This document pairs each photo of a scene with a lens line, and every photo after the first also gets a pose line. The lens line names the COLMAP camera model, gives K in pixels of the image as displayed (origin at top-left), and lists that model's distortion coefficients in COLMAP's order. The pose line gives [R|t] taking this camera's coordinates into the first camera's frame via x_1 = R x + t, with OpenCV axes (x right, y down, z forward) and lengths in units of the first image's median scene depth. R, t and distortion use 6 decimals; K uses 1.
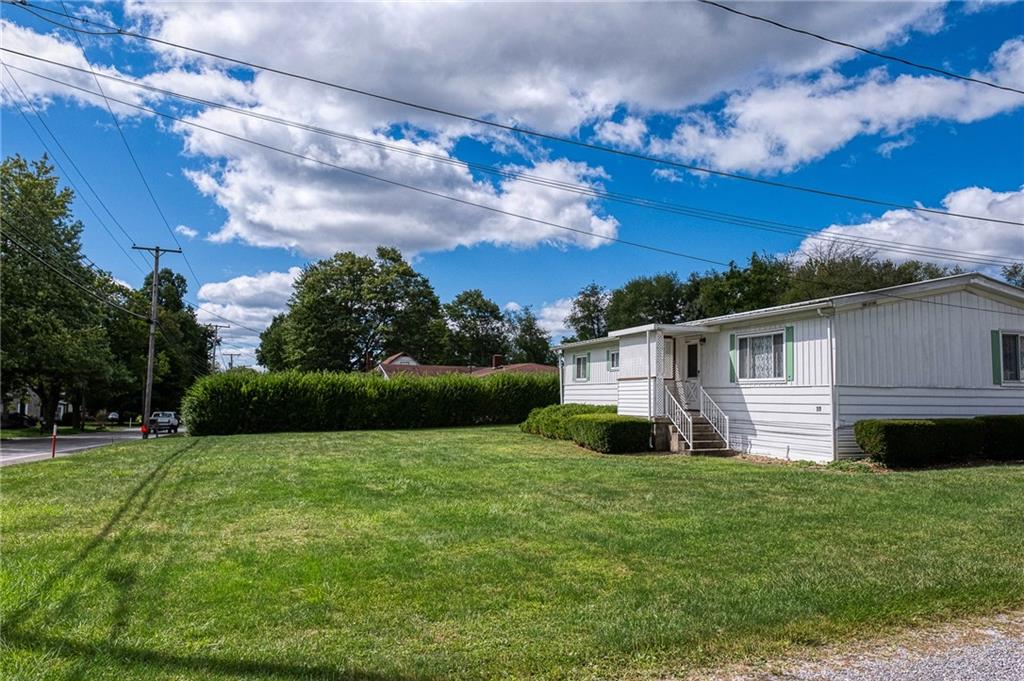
lens RADIAL K [[798.5, 0, 512.0], [0, 798.5, 340.5], [0, 0, 1]] dist [0.081999, 0.002588]
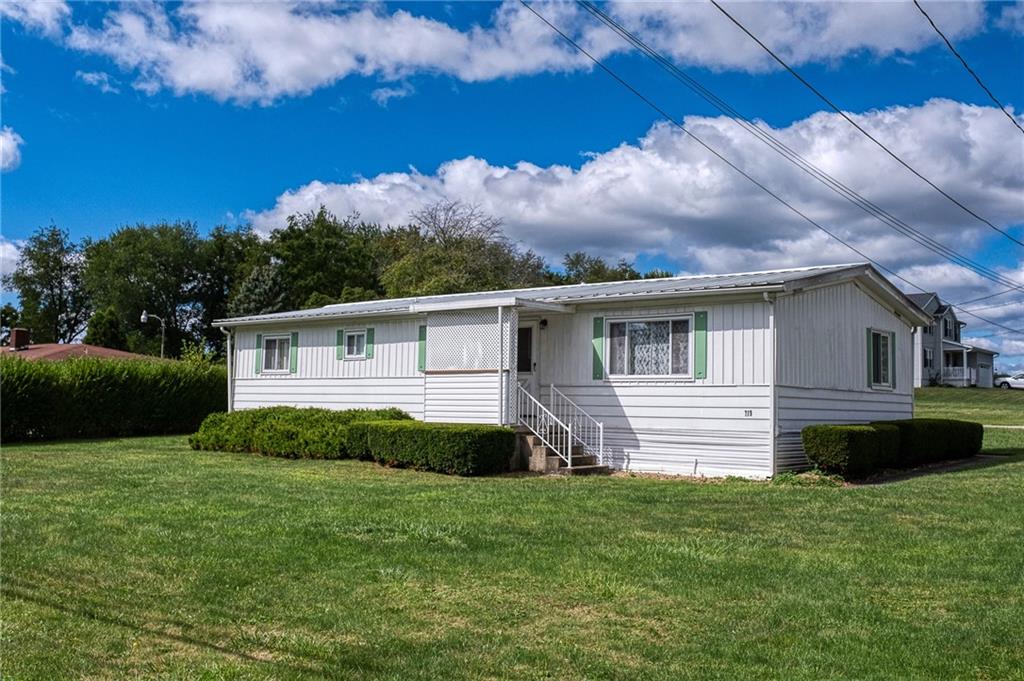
lens RADIAL K [[1094.3, 0, 512.0], [0, 1094.3, 340.5], [0, 0, 1]] dist [-0.019450, -0.006130]
pose [[0.845628, 0.039438, 0.532314, -0.366191], [-0.048102, 0.998840, 0.002411, 0.016621], [-0.531601, -0.027644, 0.846544, 0.159956]]
